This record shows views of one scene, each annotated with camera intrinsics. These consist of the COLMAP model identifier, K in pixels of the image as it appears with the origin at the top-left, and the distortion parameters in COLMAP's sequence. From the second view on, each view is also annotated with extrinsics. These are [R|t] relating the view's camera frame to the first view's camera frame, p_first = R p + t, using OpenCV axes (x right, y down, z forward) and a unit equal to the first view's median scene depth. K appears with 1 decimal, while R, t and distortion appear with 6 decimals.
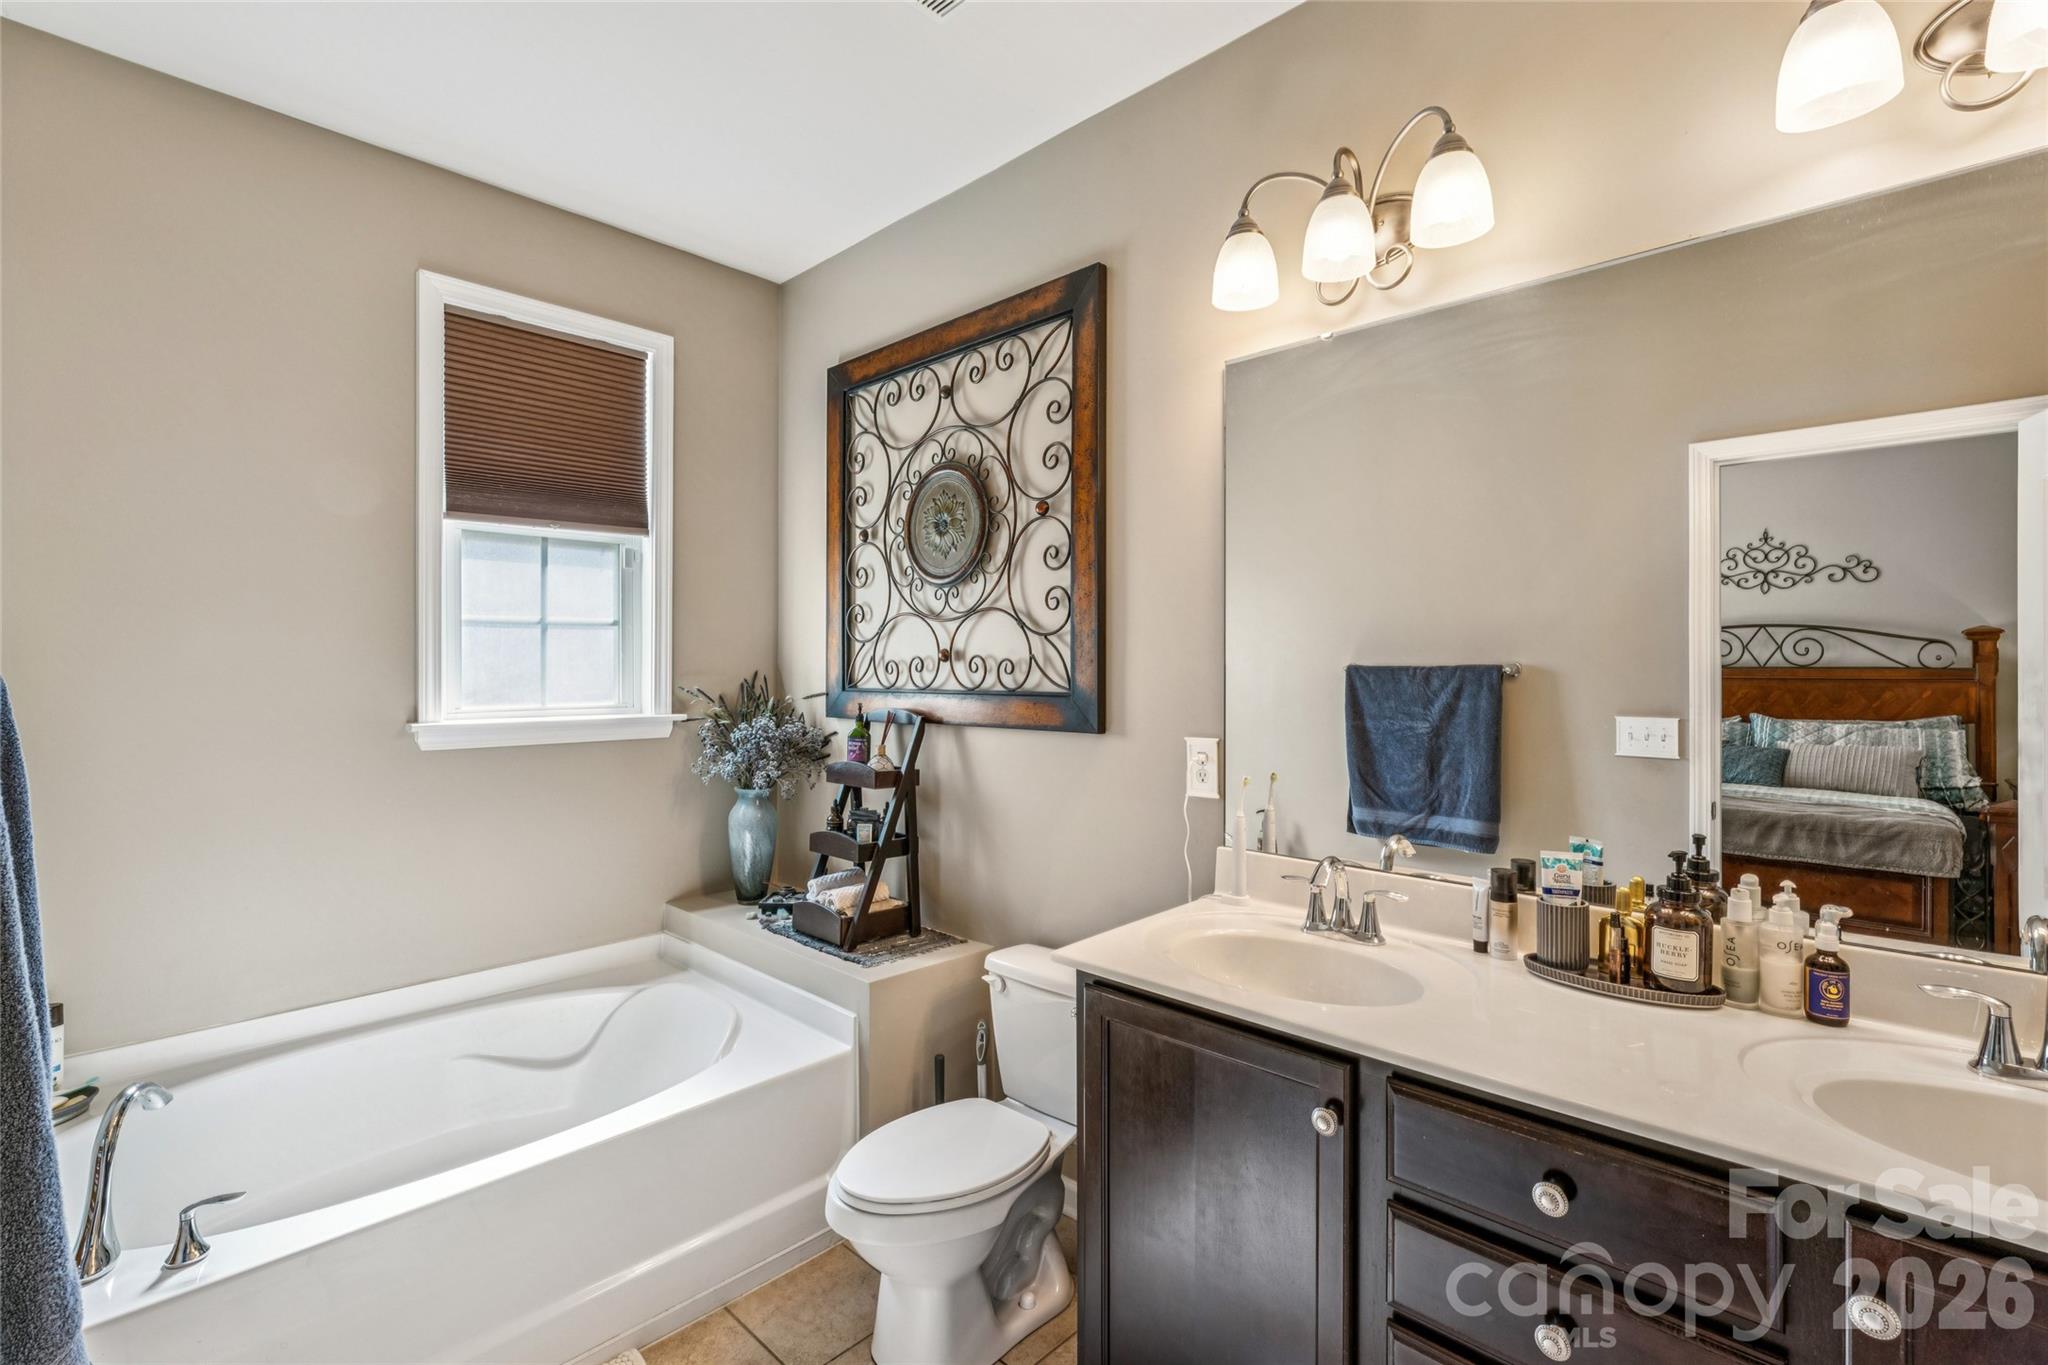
lens RADIAL K [[914.8, 0, 1021.7], [0, 914.8, 680.8], [0, 0, 1]] dist [-0.004409, 0.001591]
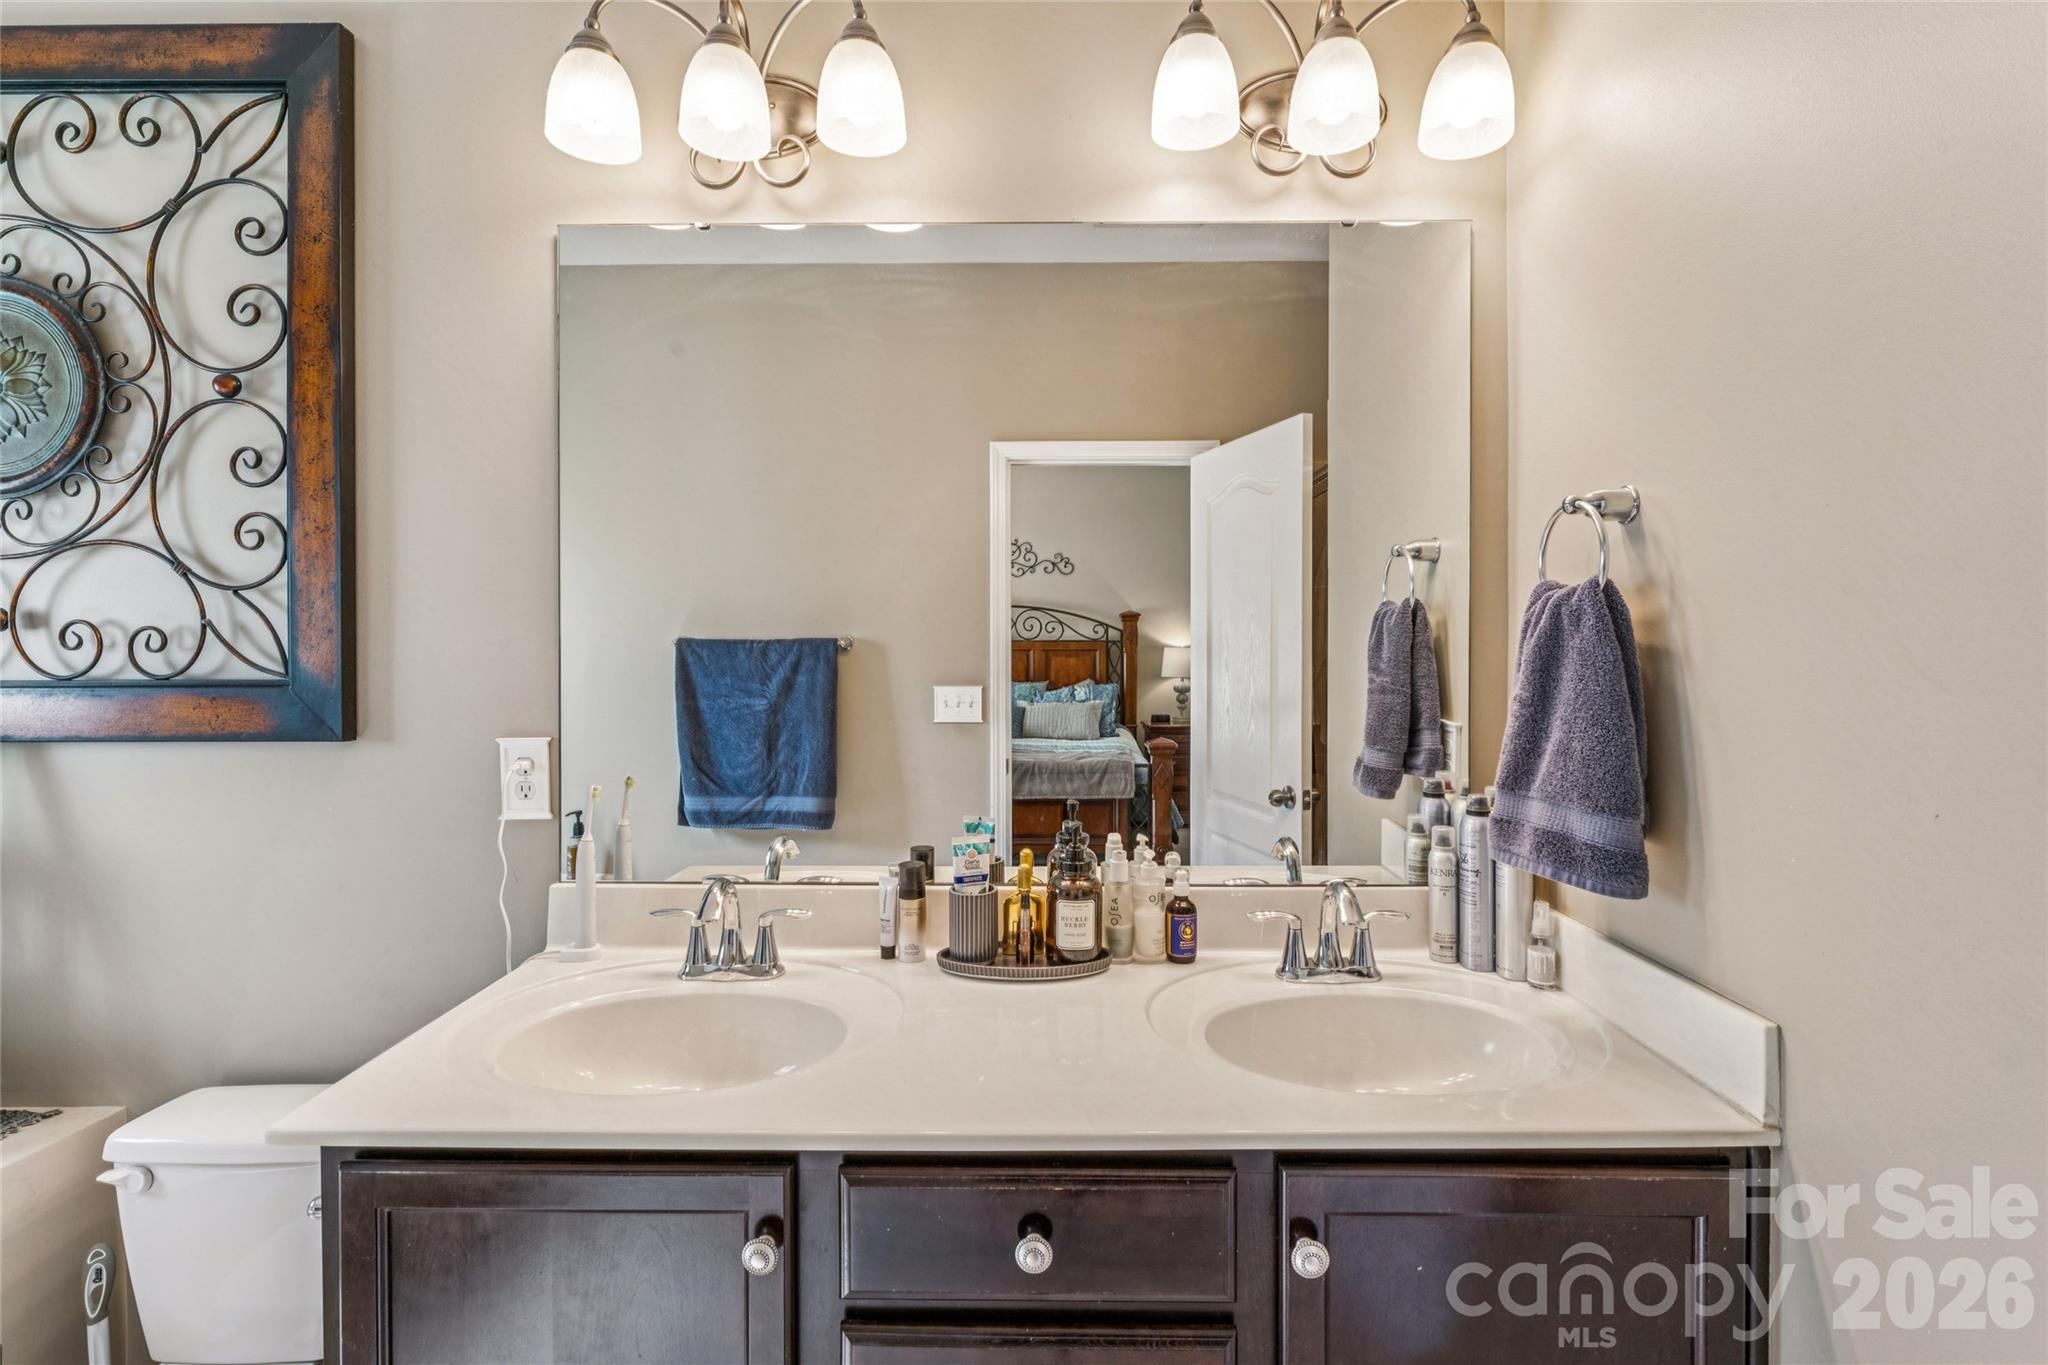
lens RADIAL K [[914.8, 0, 1025.1], [0, 914.8, 650.4], [0, 0, 1]] dist [-0.004409, 0.001591]
pose [[0.729646, -0.007448, 0.683785, -0.008172], [0.010575, 0.999944, -0.000392, -0.002470], [-0.683744, 0.007517, 0.729684, 0.202429]]
